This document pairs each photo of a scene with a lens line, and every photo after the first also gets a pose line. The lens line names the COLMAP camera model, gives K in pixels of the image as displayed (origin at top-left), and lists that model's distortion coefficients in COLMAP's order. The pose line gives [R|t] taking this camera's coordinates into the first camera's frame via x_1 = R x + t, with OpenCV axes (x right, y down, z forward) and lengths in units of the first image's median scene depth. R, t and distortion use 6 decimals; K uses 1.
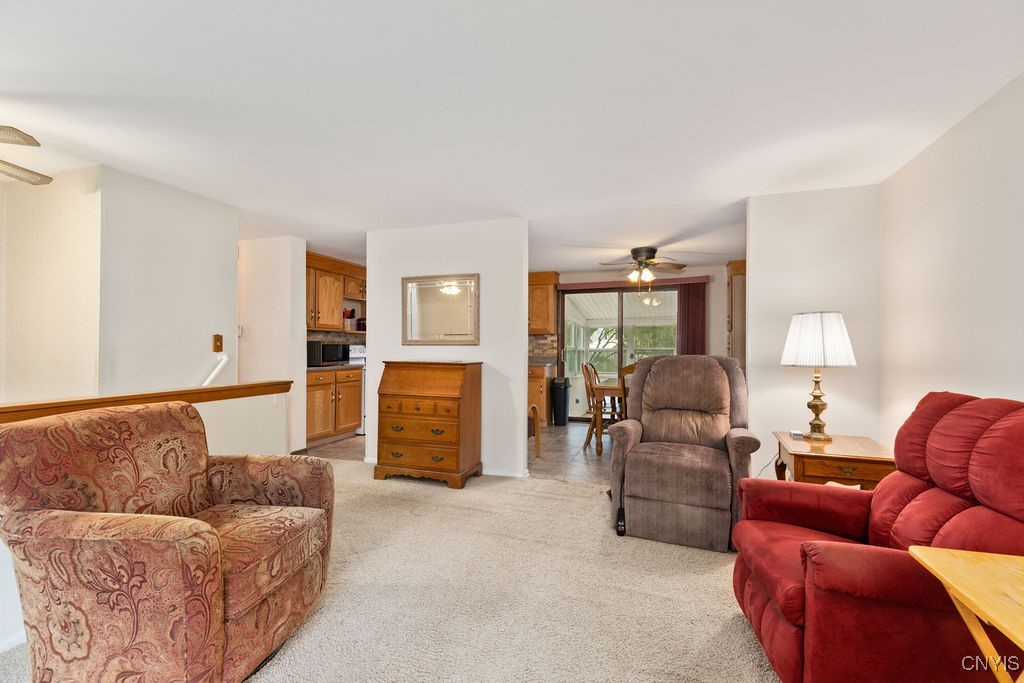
lens RADIAL K [[463.6, 0, 509.0], [0, 463.6, 345.9], [0, 0, 1]] dist [0.014979, -0.000308]
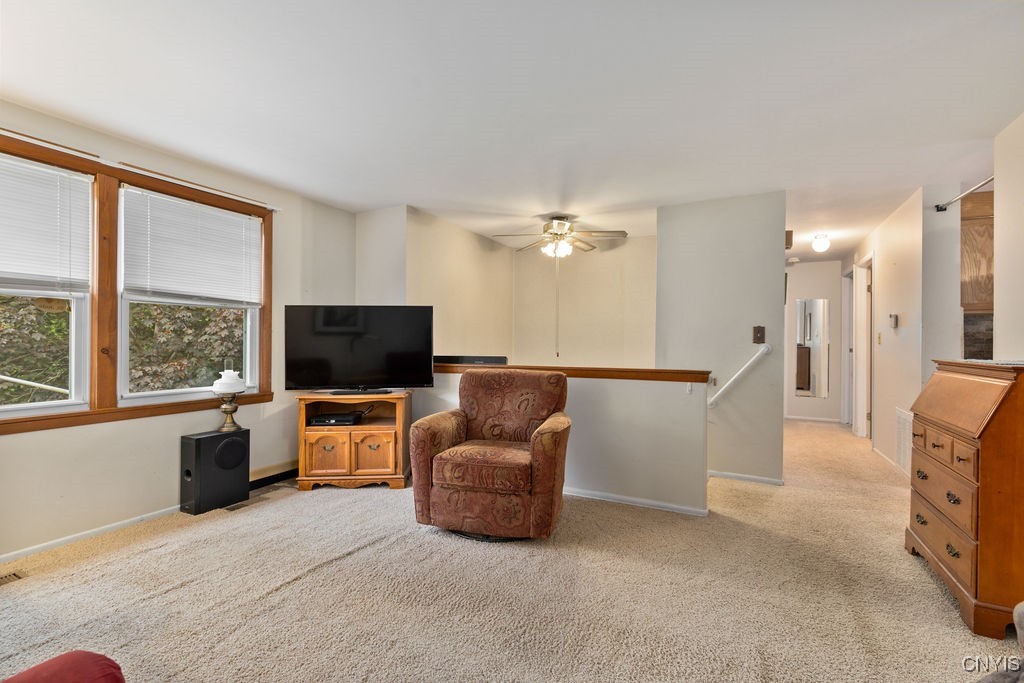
lens RADIAL K [[463.6, 0, 508.8], [0, 463.6, 344.5], [0, 0, 1]] dist [0.014979, -0.000308]
pose [[-0.151810, -0.004216, -0.988401, 0.520110], [-0.006352, 0.999974, -0.003290, 0.025542], [0.988389, 0.005779, -0.151832, 0.723640]]
